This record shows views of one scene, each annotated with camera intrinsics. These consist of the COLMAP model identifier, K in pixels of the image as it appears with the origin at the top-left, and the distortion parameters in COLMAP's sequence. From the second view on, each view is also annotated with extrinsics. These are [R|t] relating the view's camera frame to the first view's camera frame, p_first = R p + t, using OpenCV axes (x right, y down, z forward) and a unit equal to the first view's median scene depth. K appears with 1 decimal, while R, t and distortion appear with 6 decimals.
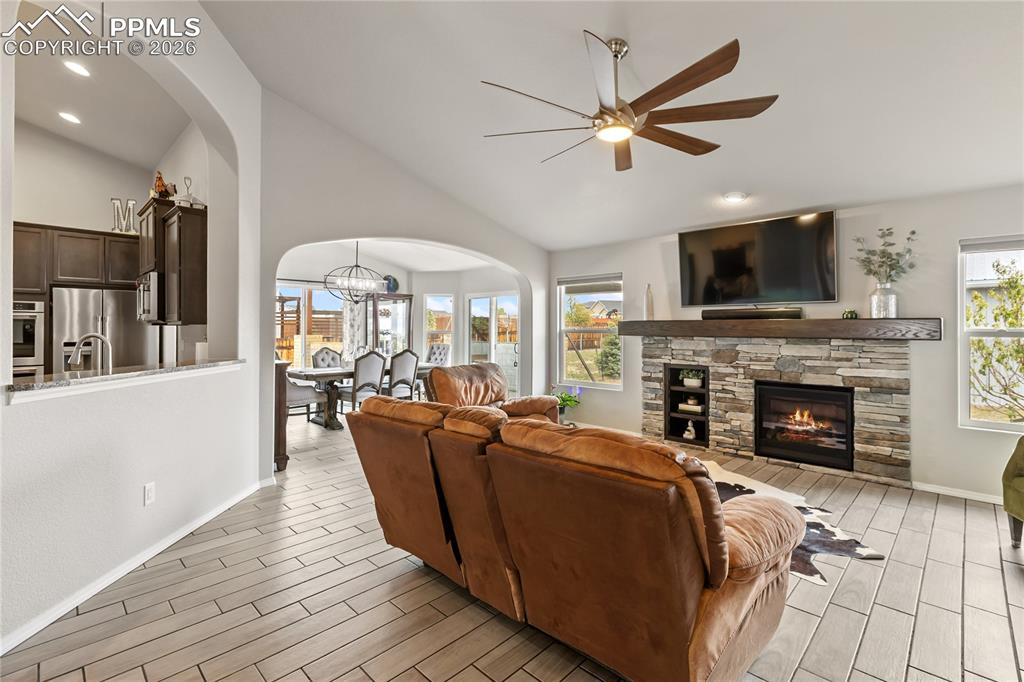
lens RADIAL K [[470.5, 0, 511.4], [0, 470.5, 322.2], [0, 0, 1]] dist [0.002425, 0.000041]
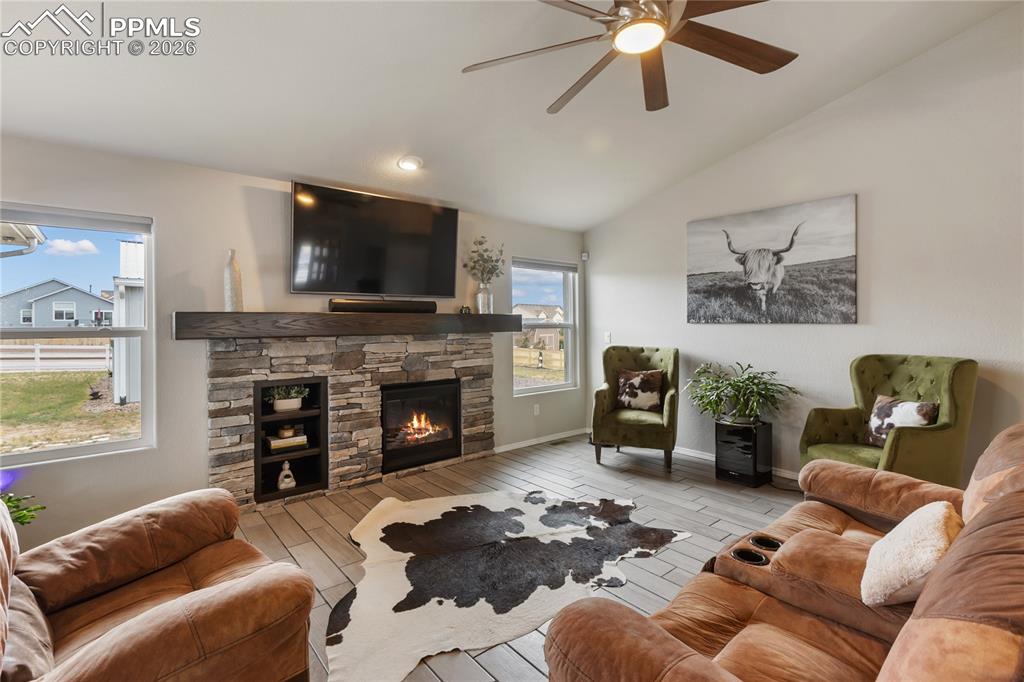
lens RADIAL K [[470.5, 0, 511.4], [0, 470.5, 322.2], [0, 0, 1]] dist [0.002425, 0.000041]
pose [[0.102564, 0.001669, 0.994725, -0.283476], [-0.000072, 0.999999, -0.001670, 0.011074], [-0.994726, 0.000100, 0.102563, 0.659974]]
